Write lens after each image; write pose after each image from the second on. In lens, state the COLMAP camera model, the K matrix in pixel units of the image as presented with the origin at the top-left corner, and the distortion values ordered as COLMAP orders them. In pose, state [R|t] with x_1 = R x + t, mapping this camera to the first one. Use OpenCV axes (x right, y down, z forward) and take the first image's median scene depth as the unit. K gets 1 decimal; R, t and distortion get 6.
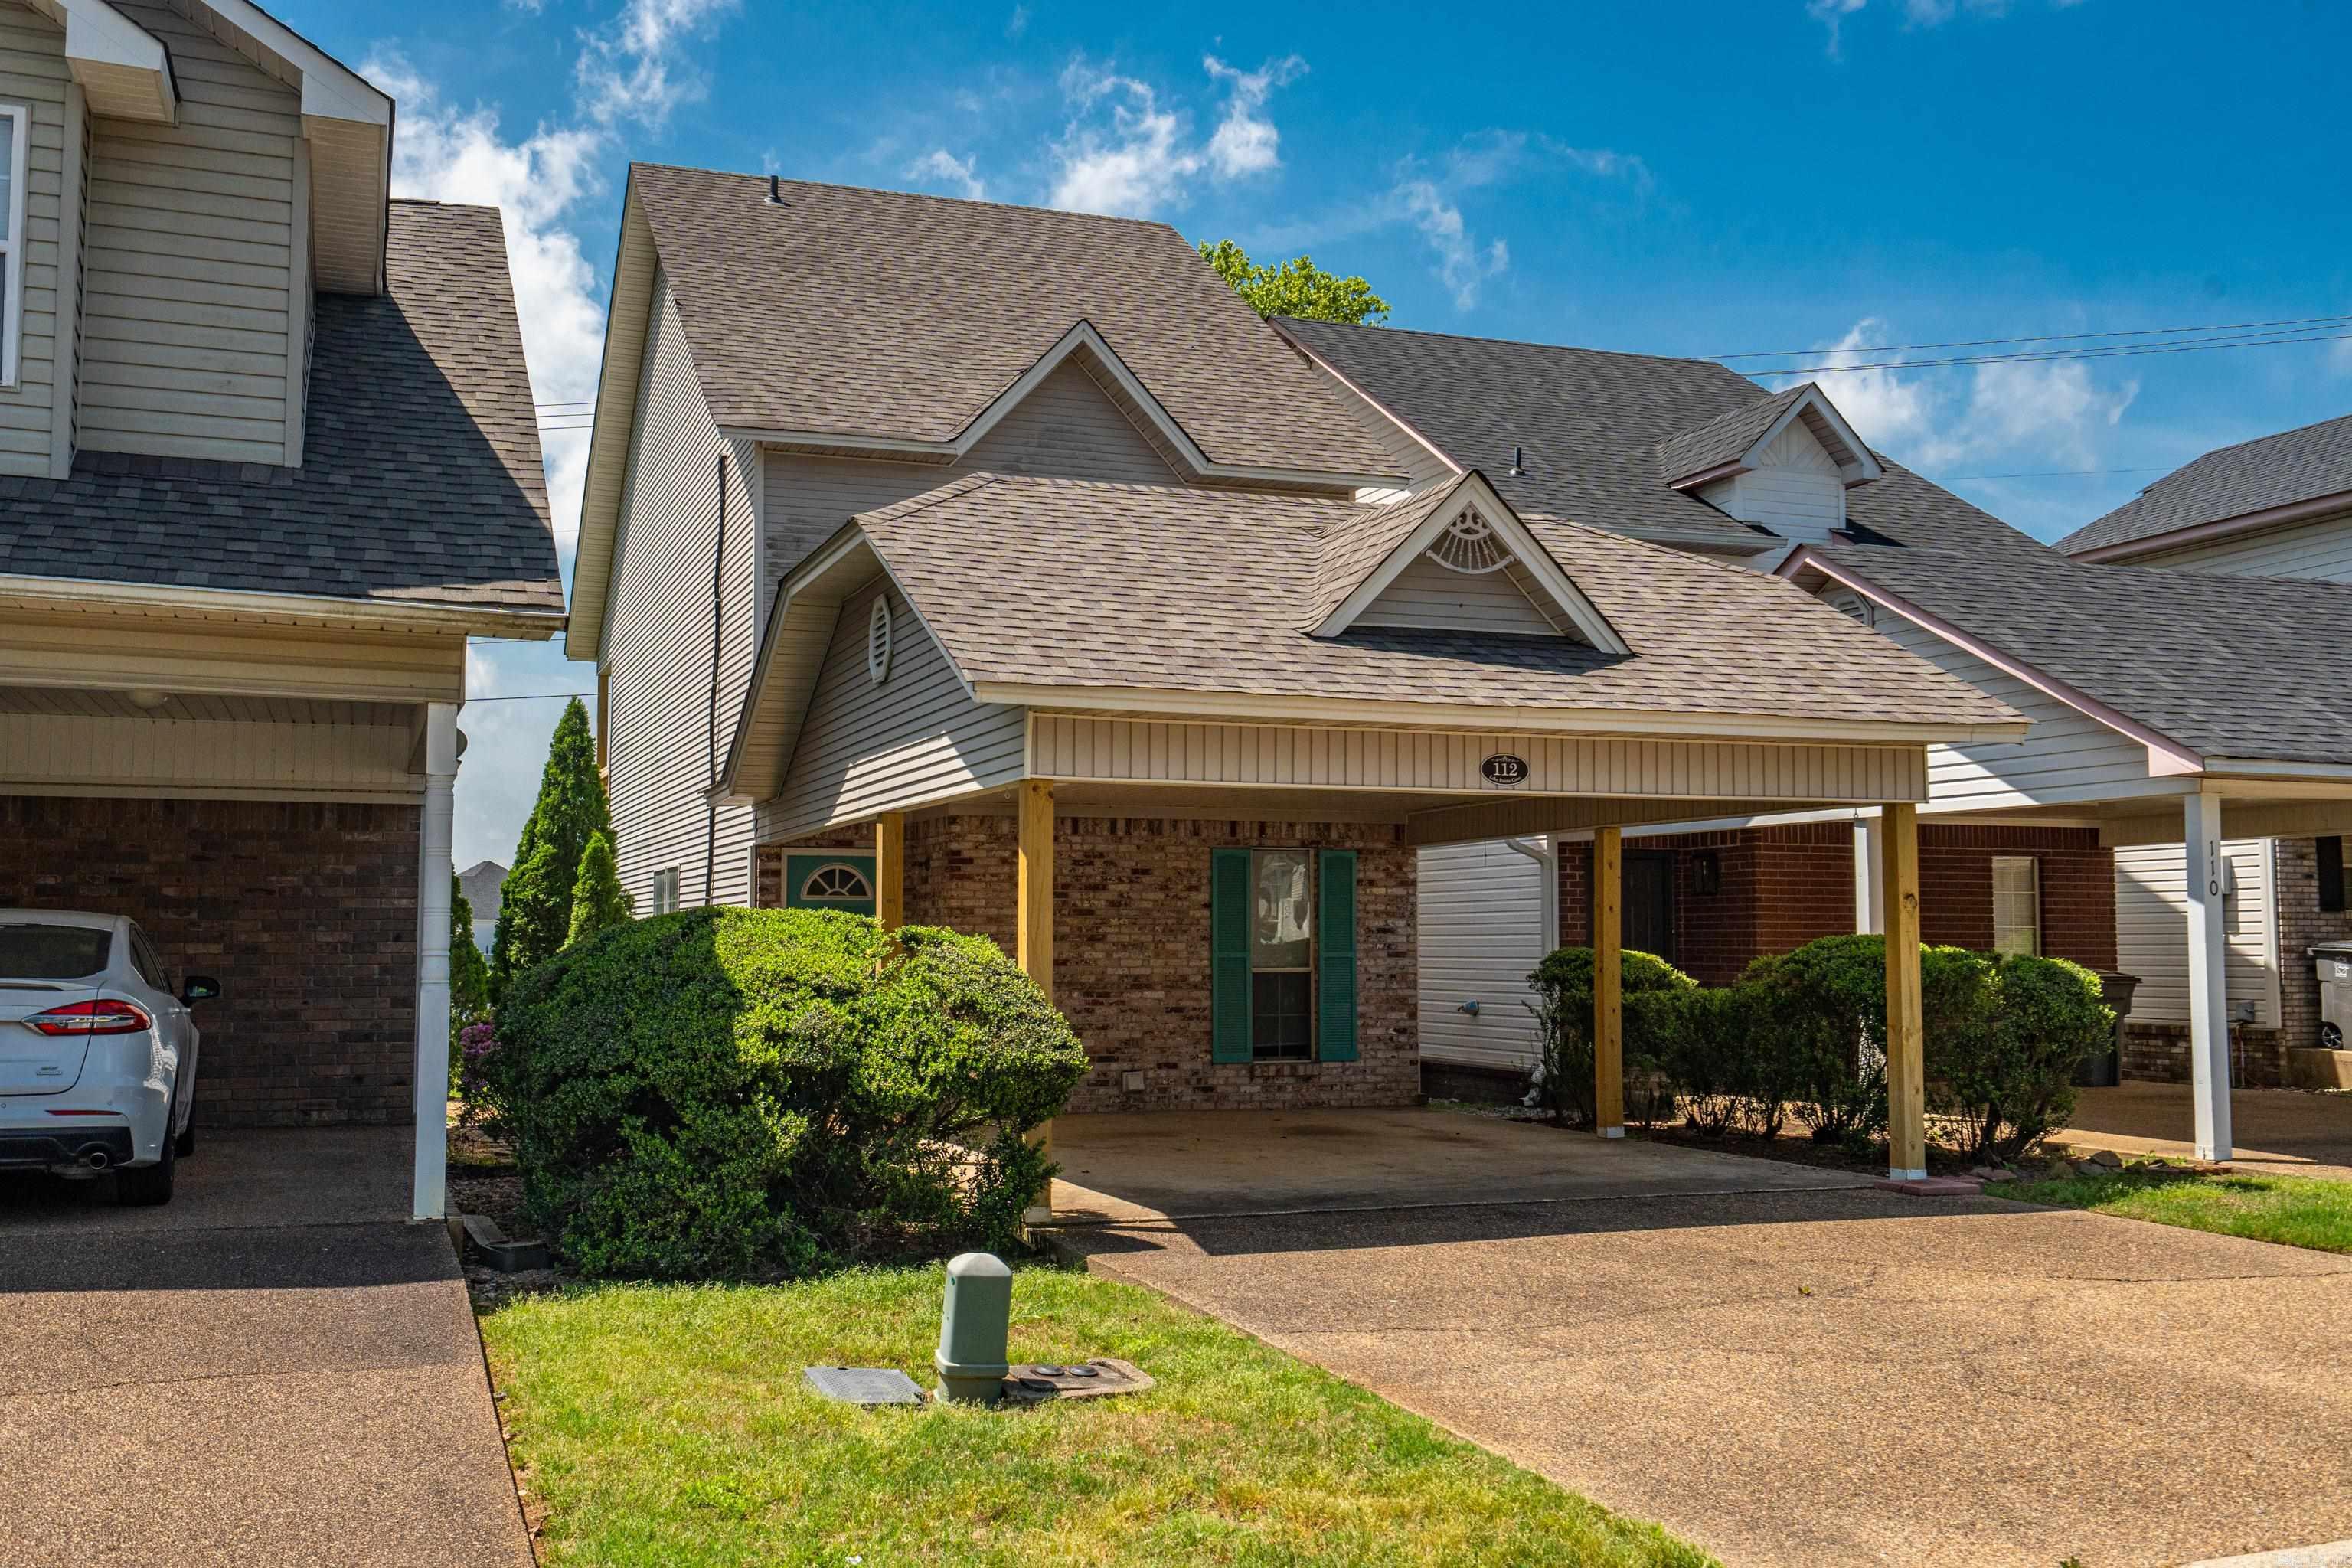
lens RADIAL K [[2244.8, 0, 1178.4], [0, 2244.8, 784.4], [0, 0, 1]] dist [0.012423, 0.000000]
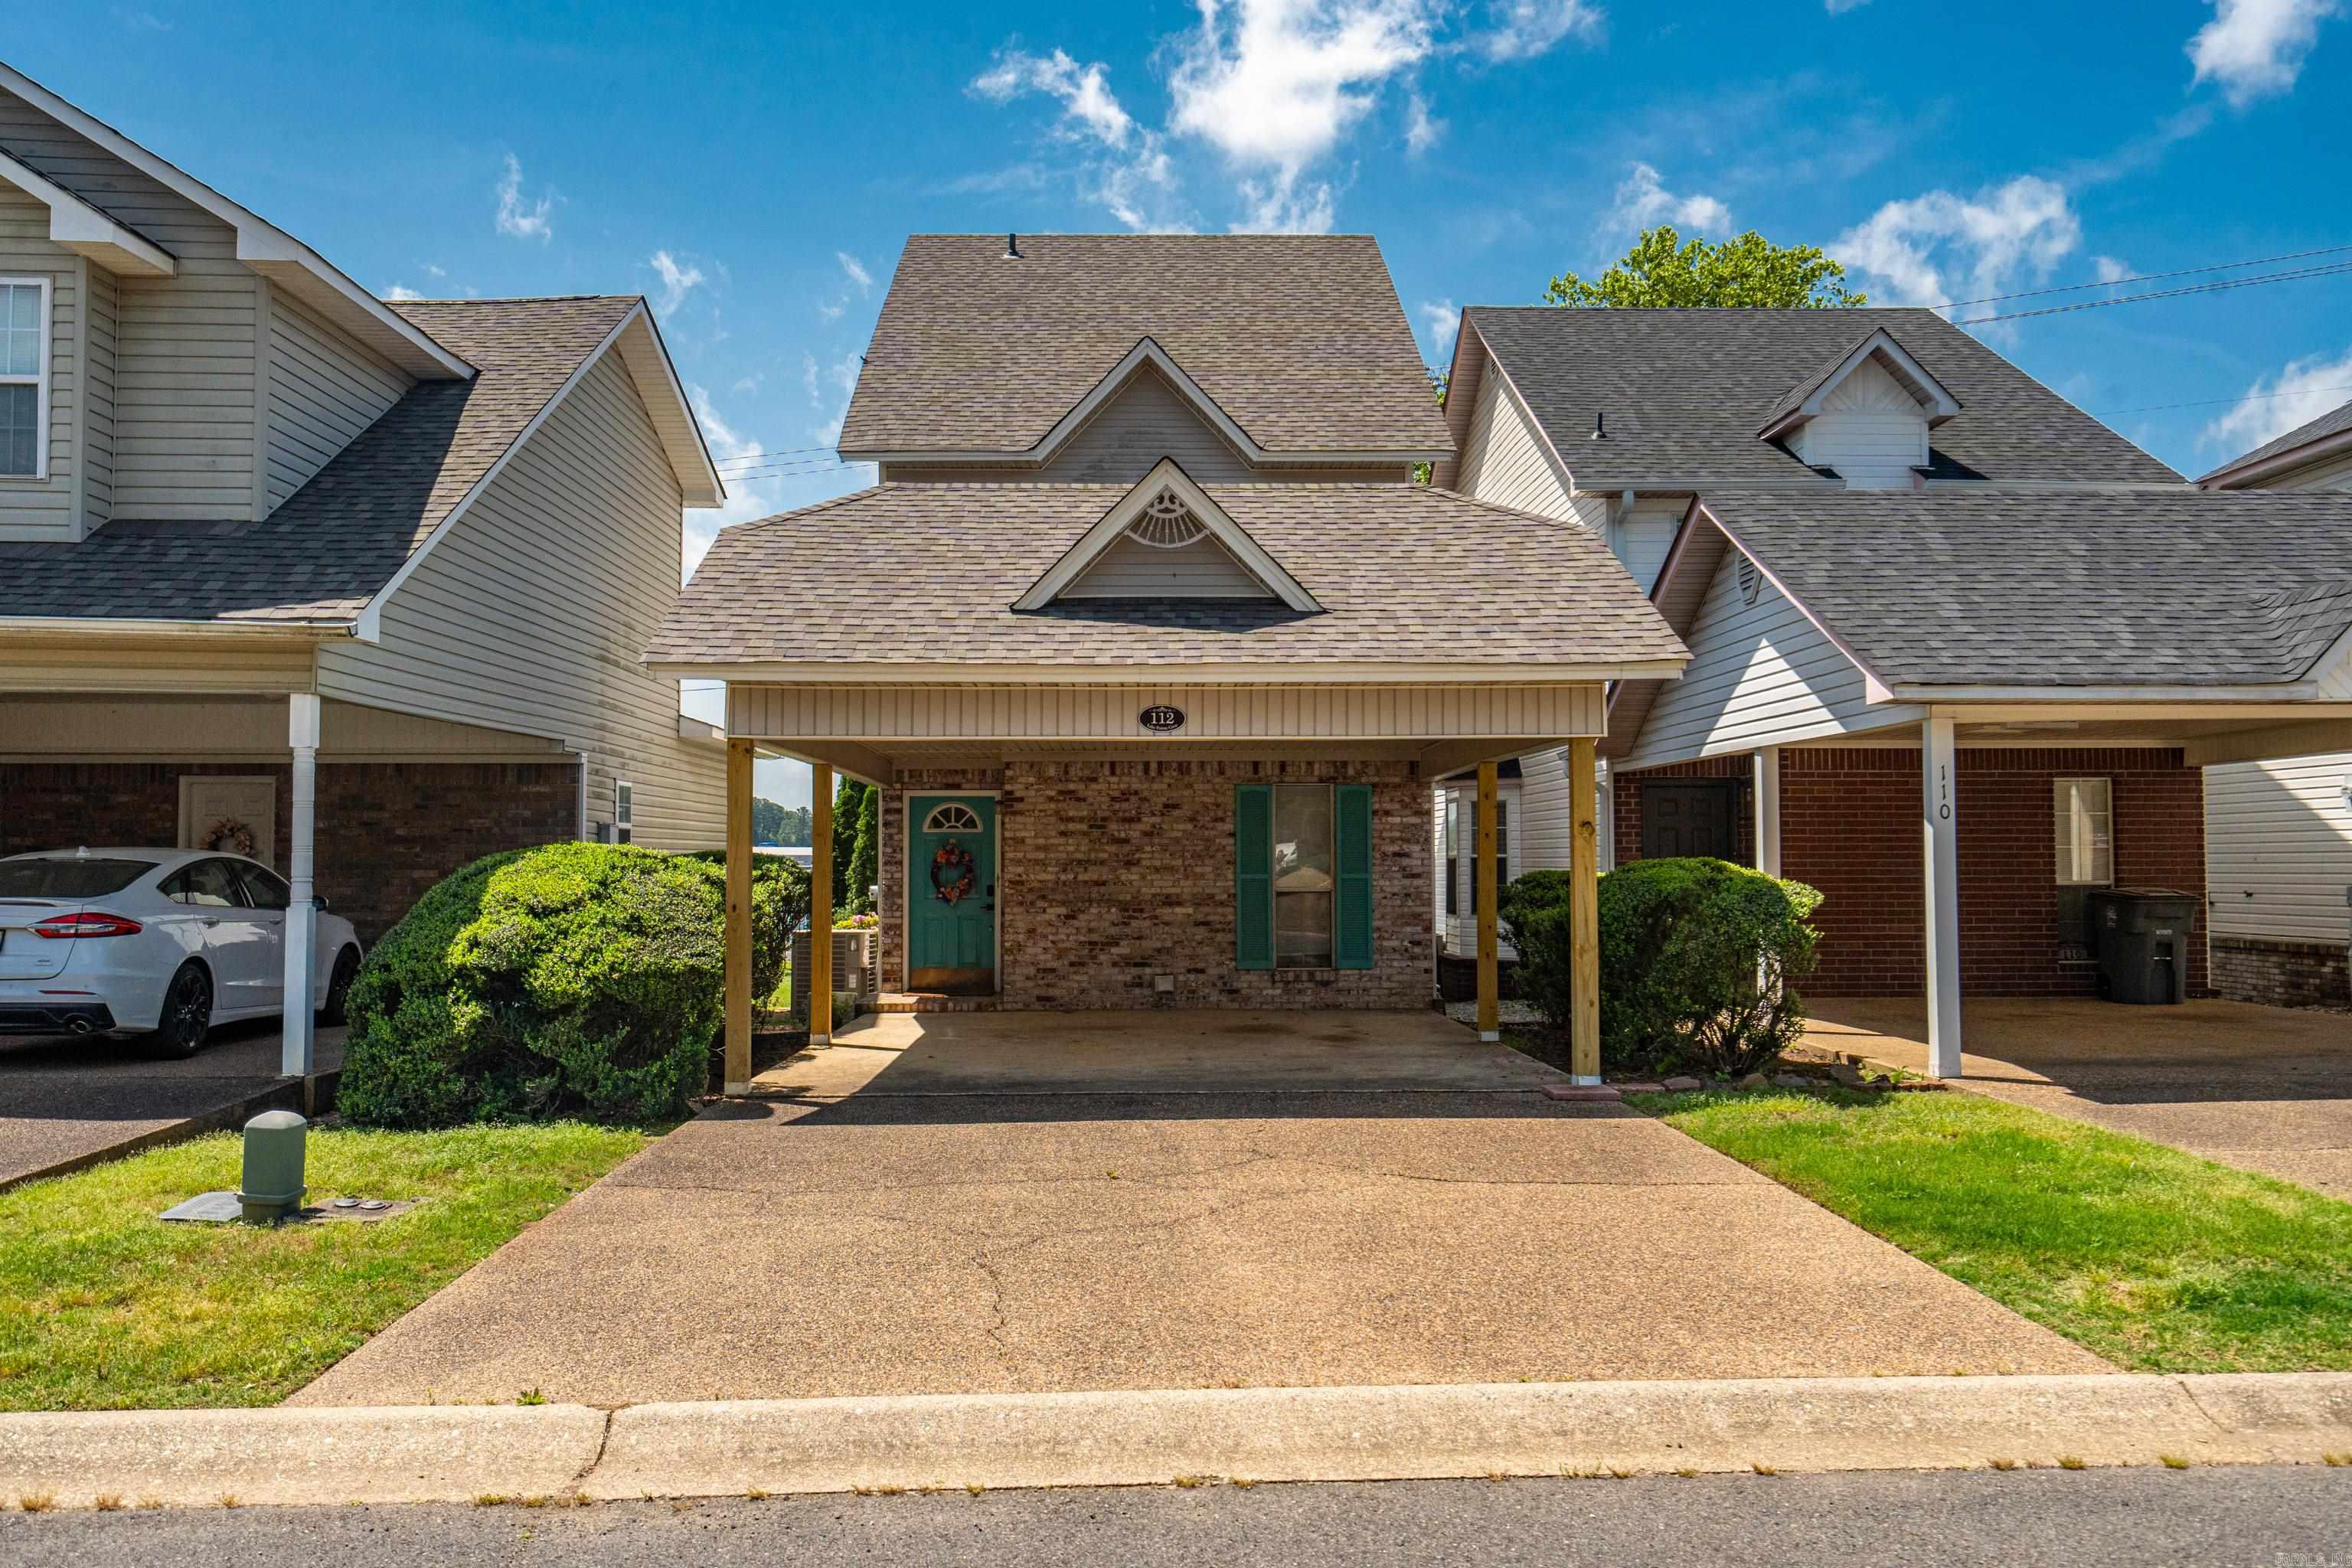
lens RADIAL K [[1934.8, 0, 1175.8], [0, 1934.8, 786.7], [0, 0, 1]] dist [0.010800, -0.000561]
pose [[0.946053, -0.016321, -0.323601, 0.339824], [0.026677, 0.999263, 0.027593, 0.000851], [0.322912, -0.034737, 0.945791, 0.045320]]
